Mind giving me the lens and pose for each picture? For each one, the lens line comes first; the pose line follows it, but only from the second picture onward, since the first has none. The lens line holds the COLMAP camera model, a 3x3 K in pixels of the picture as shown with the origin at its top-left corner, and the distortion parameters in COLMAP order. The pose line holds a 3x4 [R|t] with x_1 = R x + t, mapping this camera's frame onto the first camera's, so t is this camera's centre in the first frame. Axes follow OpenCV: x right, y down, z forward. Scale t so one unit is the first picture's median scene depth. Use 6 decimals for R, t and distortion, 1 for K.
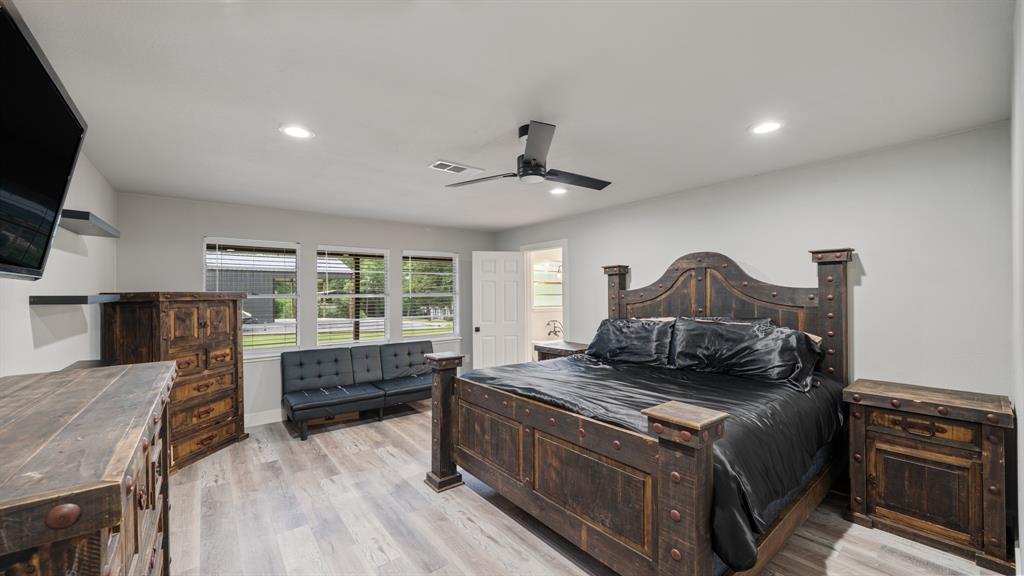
lens RADIAL K [[387.1, 0, 511.8], [0, 387.1, 293.0], [0, 0, 1]] dist [-0.015065, 0.000160]
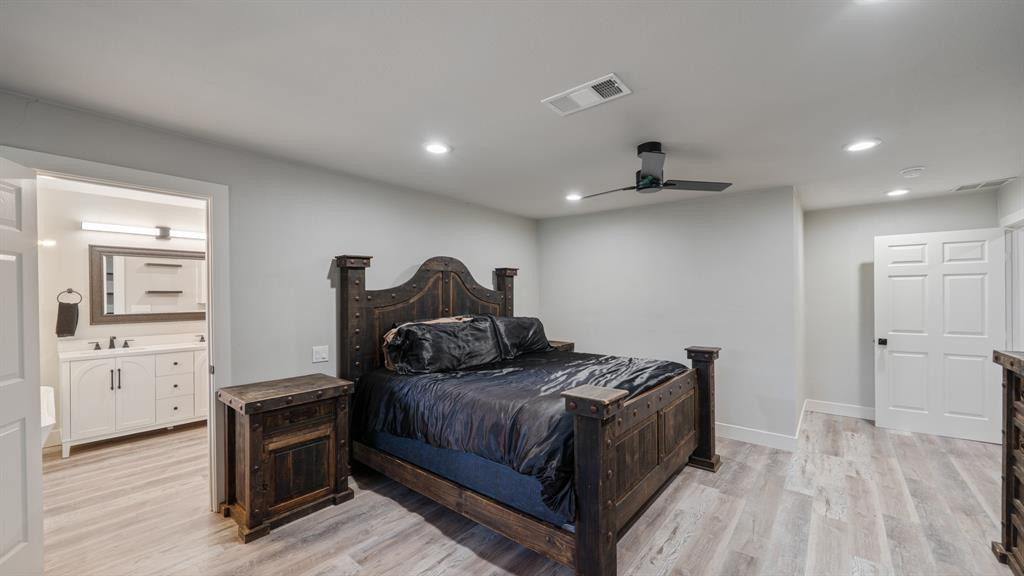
lens RADIAL K [[387.1, 0, 512.0], [0, 387.1, 294.2], [0, 0, 1]] dist [-0.015065, 0.000160]
pose [[-0.205544, -0.002618, 0.978644, -0.614411], [-0.009157, 0.999958, 0.000752, -0.002147], [-0.978605, -0.008807, -0.205559, 1.034589]]
